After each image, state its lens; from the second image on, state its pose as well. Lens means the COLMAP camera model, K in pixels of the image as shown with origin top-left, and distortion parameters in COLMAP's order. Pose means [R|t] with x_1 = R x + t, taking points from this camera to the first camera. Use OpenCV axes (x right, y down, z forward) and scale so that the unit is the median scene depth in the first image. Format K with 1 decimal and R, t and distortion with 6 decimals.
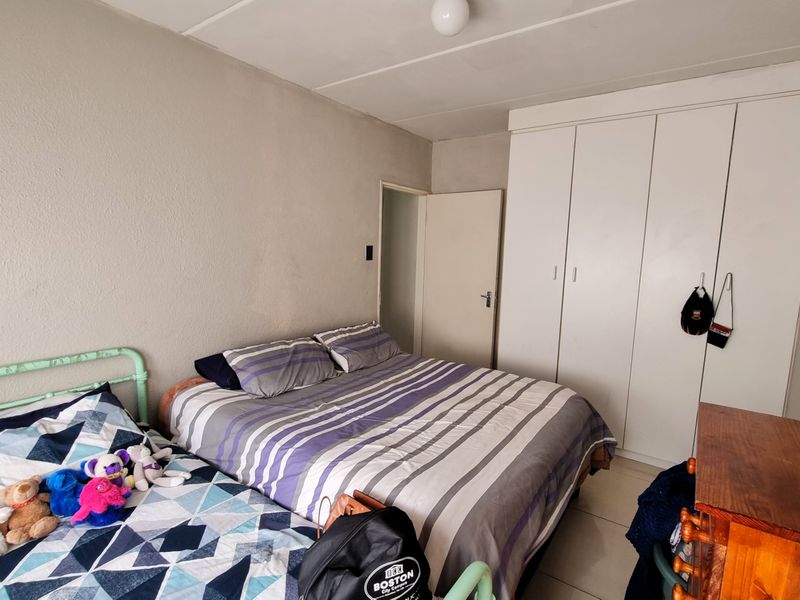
lens RADIAL K [[419.6, 0, 396.0], [0, 419.6, 300.4], [0, 0, 1]] dist [0.001366, 0.000201]
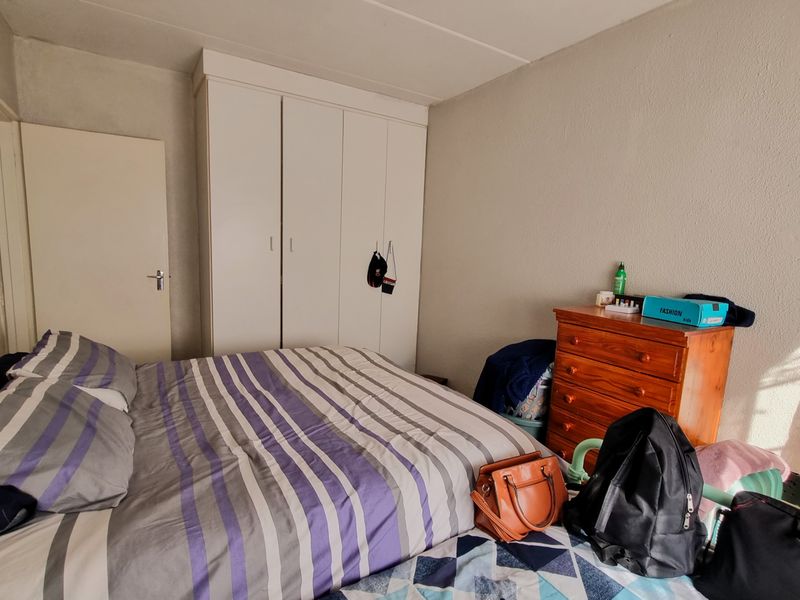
lens RADIAL K [[419.6, 0, 396.6], [0, 419.6, 301.5], [0, 0, 1]] dist [0.001366, 0.000201]
pose [[0.375149, -0.136347, 0.916882, -0.527931], [0.084847, 0.990022, 0.112508, -0.020608], [-0.923073, 0.035588, 0.382975, 0.431896]]
